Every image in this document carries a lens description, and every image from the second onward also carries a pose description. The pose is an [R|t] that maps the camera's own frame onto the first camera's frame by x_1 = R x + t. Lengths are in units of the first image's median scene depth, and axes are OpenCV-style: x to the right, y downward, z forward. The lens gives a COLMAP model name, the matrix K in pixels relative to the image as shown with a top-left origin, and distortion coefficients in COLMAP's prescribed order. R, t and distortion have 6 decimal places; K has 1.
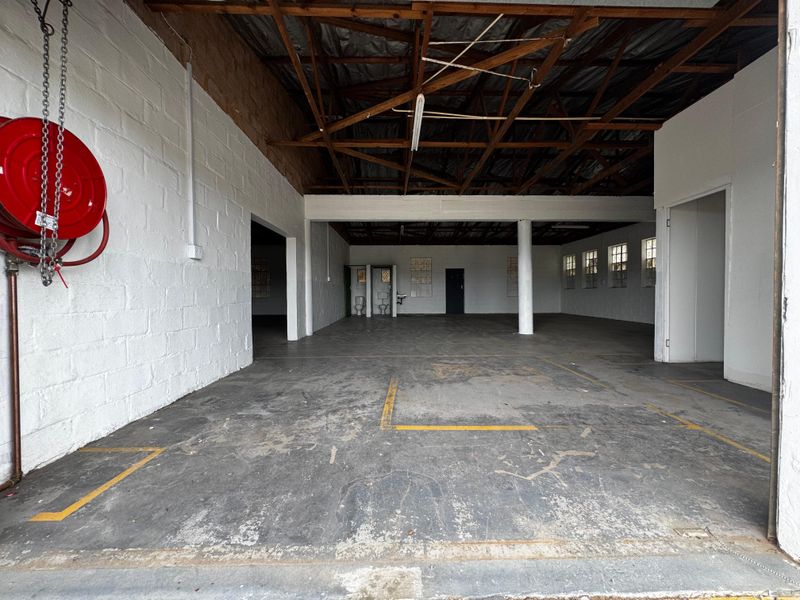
lens RADIAL K [[320.1, 0, 400.6], [0, 320.1, 296.6], [0, 0, 1]] dist [-0.002354, 0.000280]
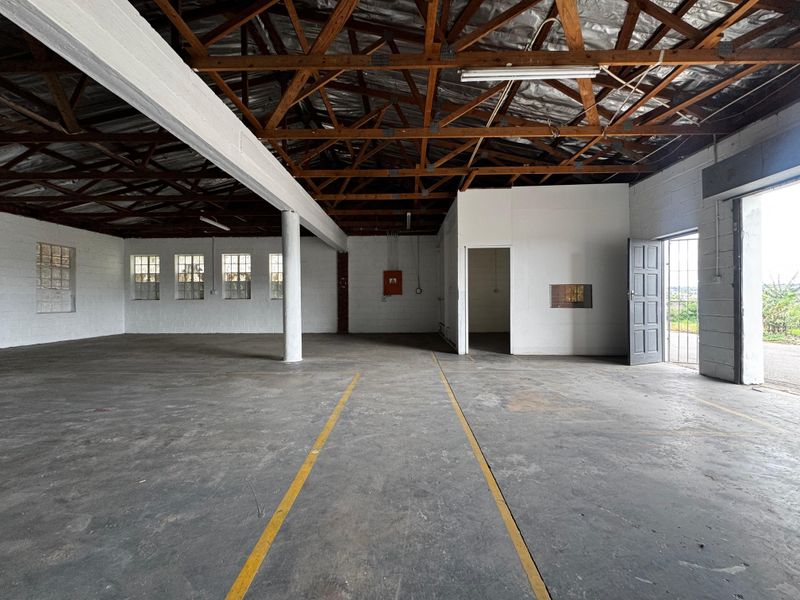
lens RADIAL K [[320.1, 0, 397.6], [0, 320.1, 299.6], [0, 0, 1]] dist [-0.002354, 0.000280]
pose [[0.058638, 0.000450, 0.998279, -0.235354], [0.013341, 0.999910, -0.001234, -0.018834], [-0.998190, 0.013390, 0.058627, 0.459592]]
